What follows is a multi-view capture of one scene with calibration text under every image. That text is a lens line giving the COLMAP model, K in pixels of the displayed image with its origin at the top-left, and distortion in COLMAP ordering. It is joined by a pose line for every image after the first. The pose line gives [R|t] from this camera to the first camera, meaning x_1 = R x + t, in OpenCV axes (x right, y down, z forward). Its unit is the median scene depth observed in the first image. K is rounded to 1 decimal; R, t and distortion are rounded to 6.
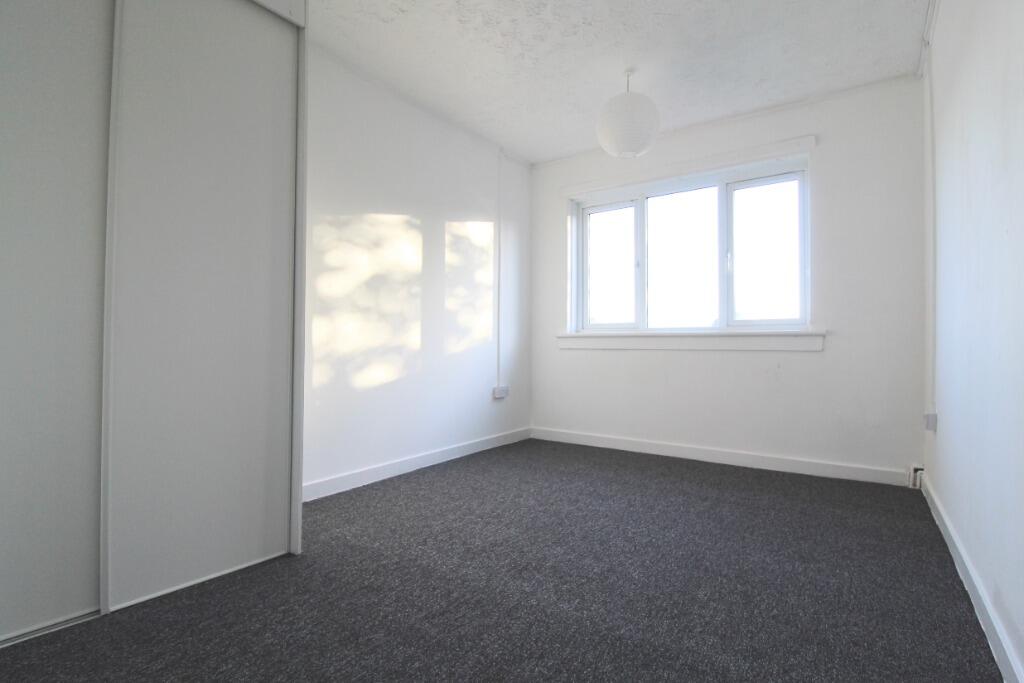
lens RADIAL K [[484.8, 0, 518.1], [0, 484.8, 341.3], [0, 0, 1]] dist [-0.001840, -0.001269]
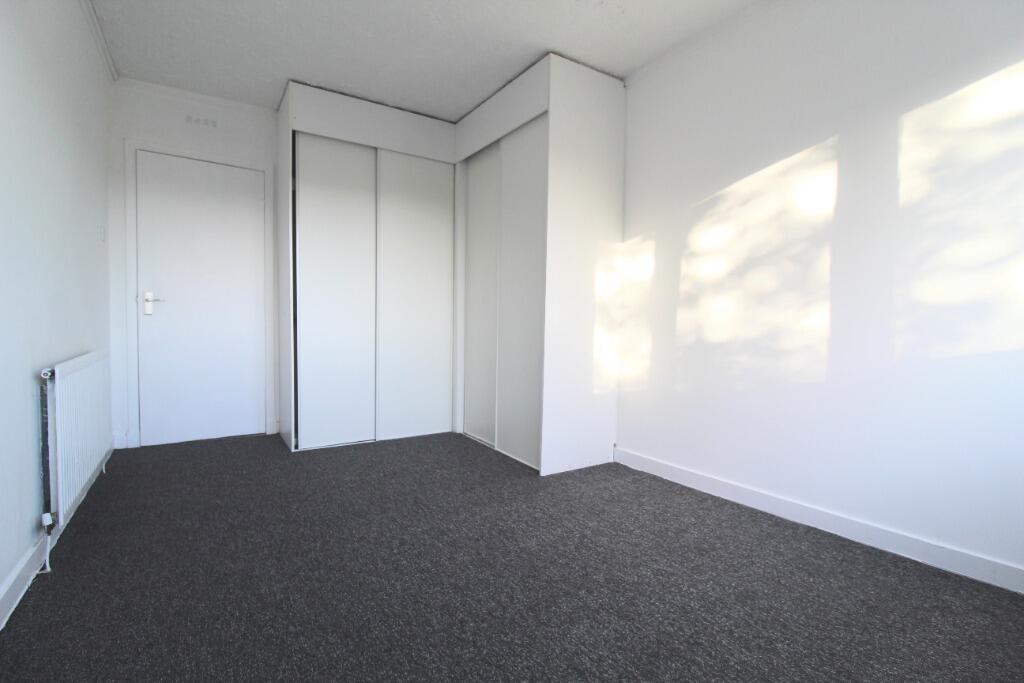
lens RADIAL K [[484.8, 0, 508.3], [0, 484.8, 341.4], [0, 0, 1]] dist [-0.001840, -0.001269]
pose [[-0.373435, 0.031038, -0.927137, 0.739597], [-0.005587, 0.999347, 0.035706, -0.007533], [0.927640, 0.018513, -0.373018, 1.175529]]
